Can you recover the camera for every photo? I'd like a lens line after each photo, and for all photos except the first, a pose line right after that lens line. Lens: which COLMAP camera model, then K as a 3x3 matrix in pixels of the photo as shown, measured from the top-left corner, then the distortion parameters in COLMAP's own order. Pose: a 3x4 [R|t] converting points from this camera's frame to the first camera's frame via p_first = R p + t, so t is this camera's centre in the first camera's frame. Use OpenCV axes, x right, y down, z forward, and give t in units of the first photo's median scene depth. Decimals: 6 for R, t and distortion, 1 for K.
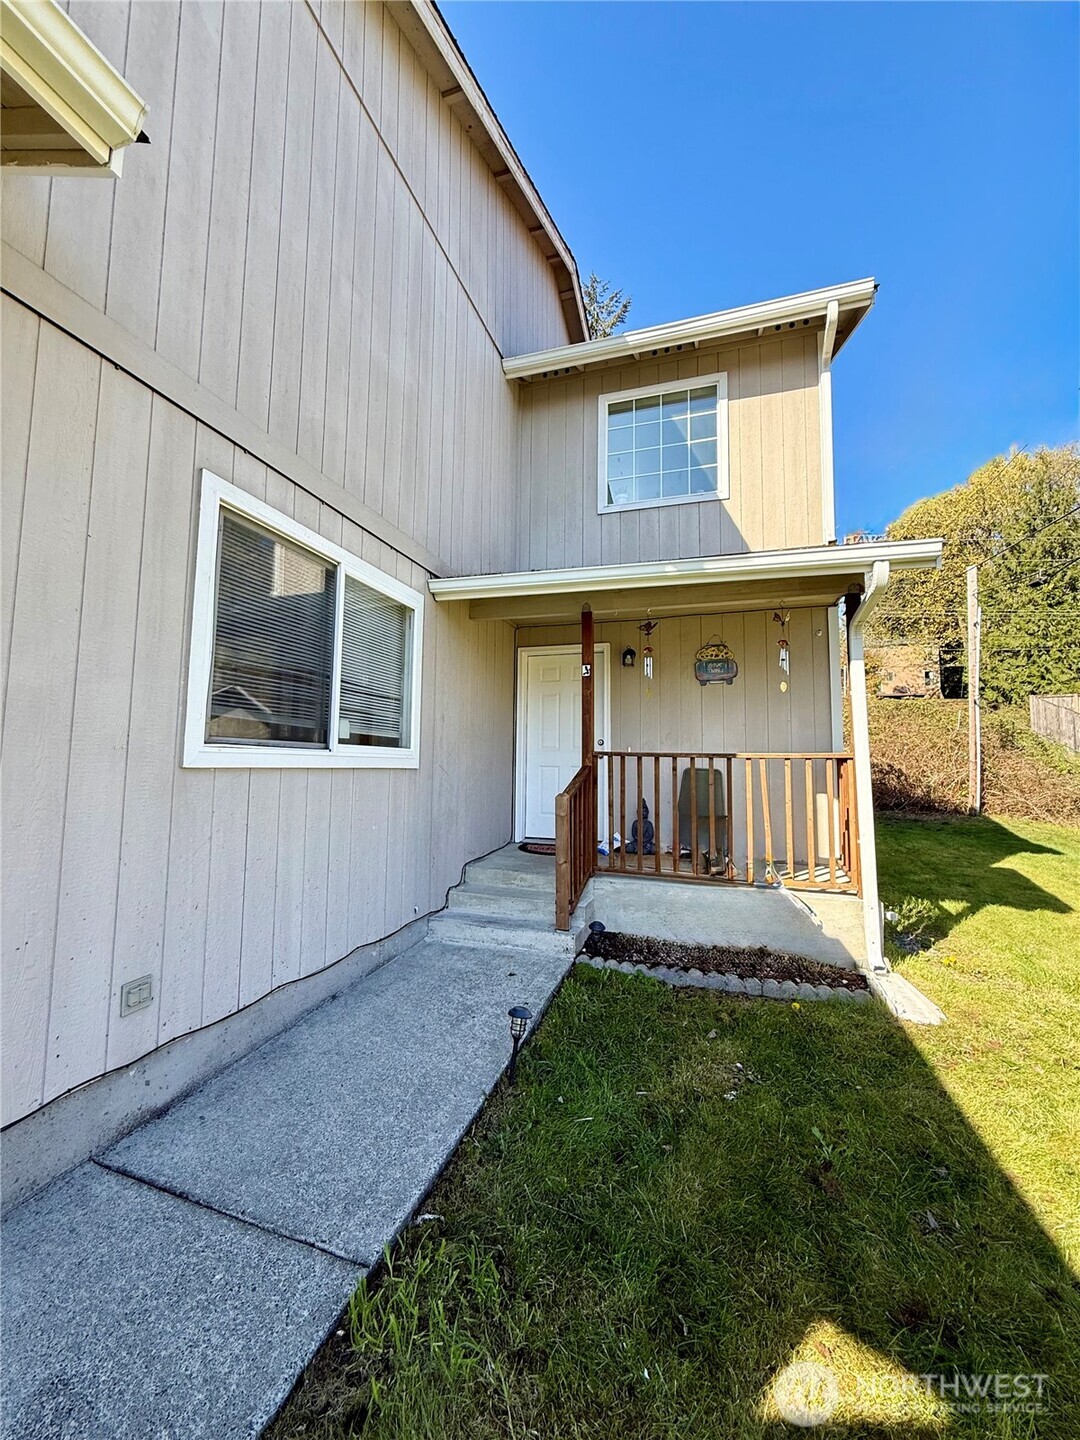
lens RADIAL K [[573.3, 0, 540.0], [0, 573.3, 720.0], [0, 0, 1]] dist [0.001384, 0.000588]
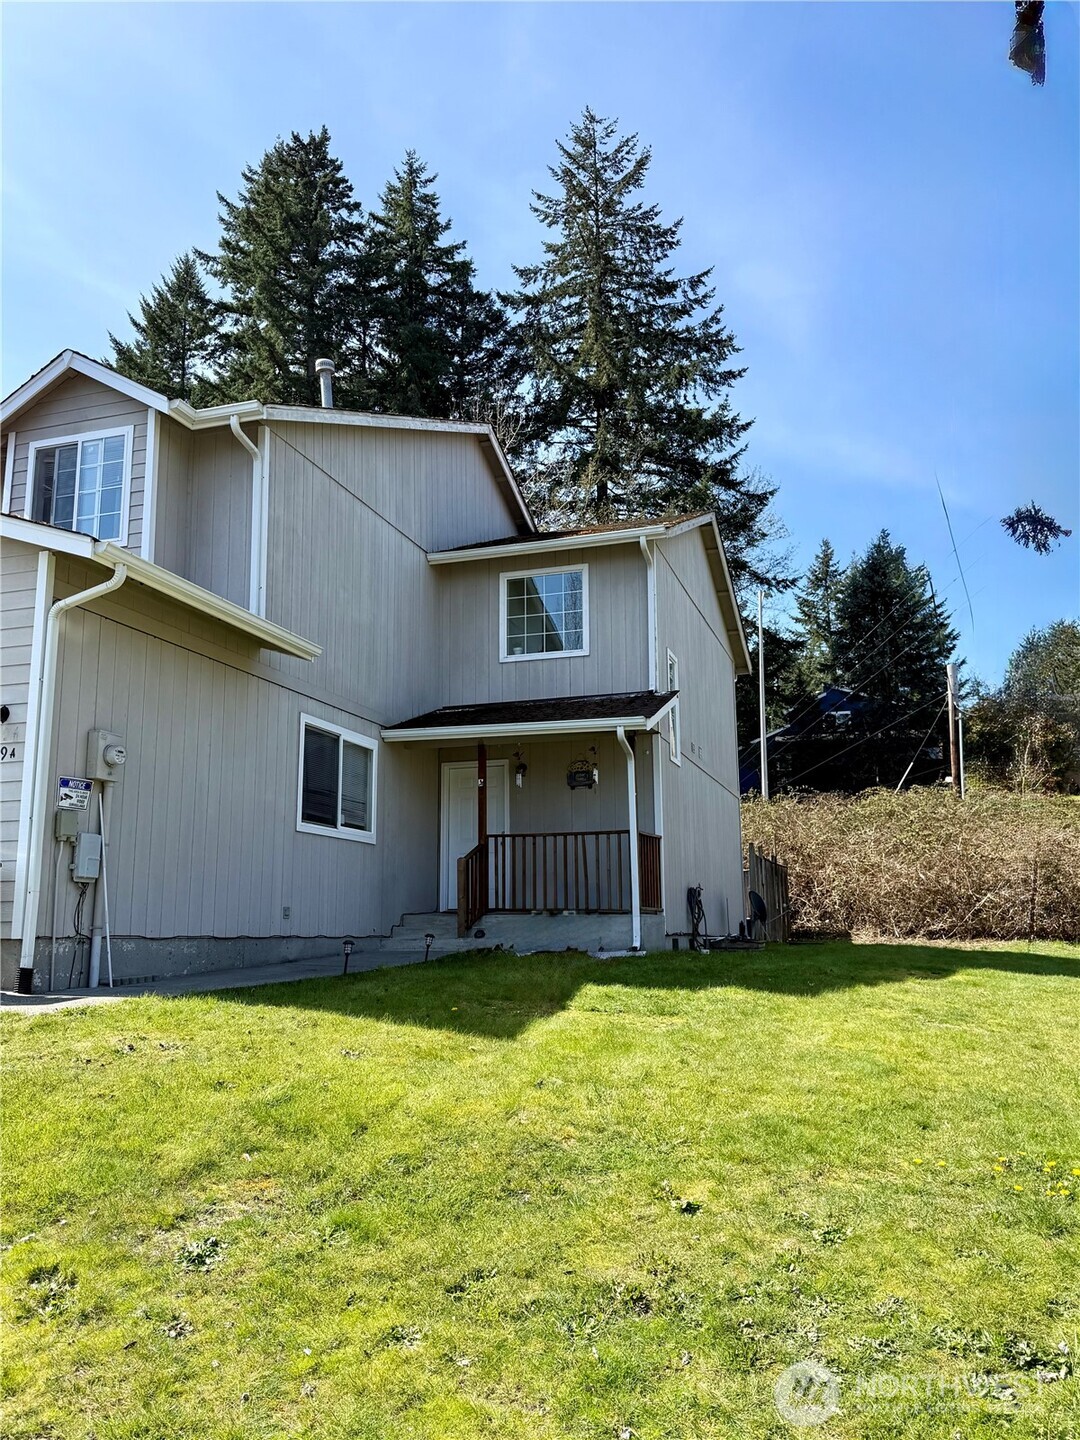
lens RADIAL K [[1174.6, 0, 540.0], [0, 1174.6, 720.0], [0, 0, 1]] dist [0.007753, 0.002420]
pose [[0.999811, -0.019373, 0.001801, 0.275028], [0.019454, 0.993993, -0.107703, 0.104386], [0.000297, 0.107718, 0.994181, -2.505569]]
